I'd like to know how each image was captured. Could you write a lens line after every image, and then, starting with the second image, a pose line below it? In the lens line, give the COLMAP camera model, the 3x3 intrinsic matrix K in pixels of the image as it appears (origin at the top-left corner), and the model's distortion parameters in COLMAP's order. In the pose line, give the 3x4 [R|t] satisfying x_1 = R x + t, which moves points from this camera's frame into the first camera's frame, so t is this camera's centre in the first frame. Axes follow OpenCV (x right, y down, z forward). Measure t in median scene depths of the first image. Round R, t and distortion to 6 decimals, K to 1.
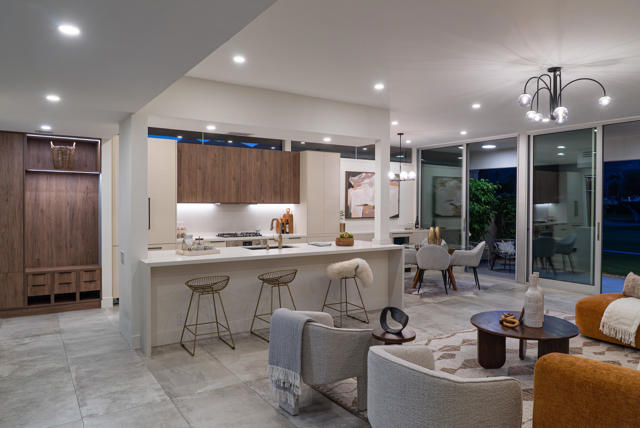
lens RADIAL K [[442.9, 0, 320.0], [0, 442.9, 214.0], [0, 0, 1]] dist [-0.002210, -0.000486]
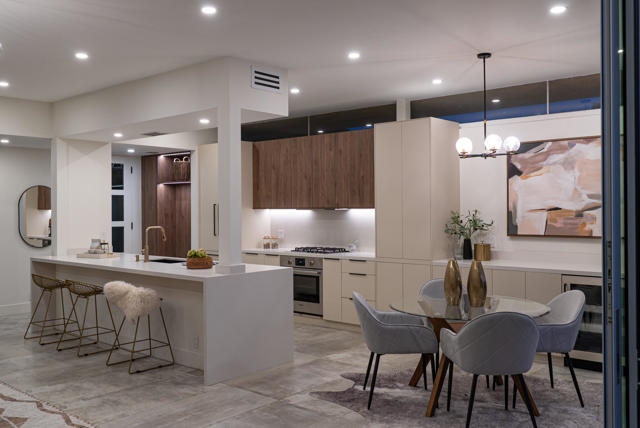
lens RADIAL K [[586.0, 0, 320.0], [0, 586.0, 214.0], [0, 0, 1]] dist [-0.006288, -0.001962]
pose [[0.268949, 0.002773, -0.963150, 0.766886], [-0.014661, 0.999892, -0.001216, -0.012984], [0.963043, 0.014448, 0.268961, 0.713548]]
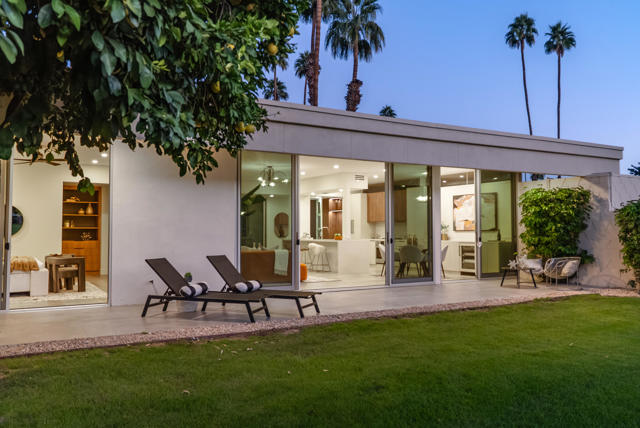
lens RADIAL K [[548.9, 0, 320.0], [0, 548.9, 214.0], [0, 0, 1]] dist [0.002350, 0.000123]
pose [[-0.044093, -0.037838, -0.998311, 2.039438], [-0.021341, 0.999090, -0.036925, 0.034037], [0.998799, 0.019677, -0.044861, 0.785543]]
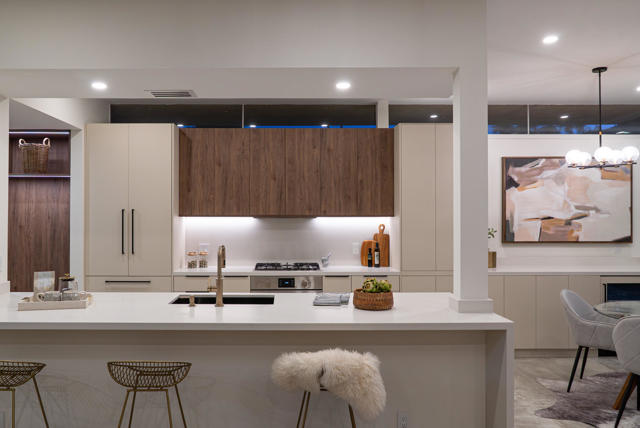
lens RADIAL K [[505.6, 0, 297.7], [0, 505.6, 206.0], [0, 0, 1]] dist [-0.008380, -0.002828]
pose [[0.839746, -0.011775, -0.542851, 0.217717], [-0.009130, 0.999317, -0.035799, -0.012673], [0.542902, 0.035018, 0.839066, 0.391270]]
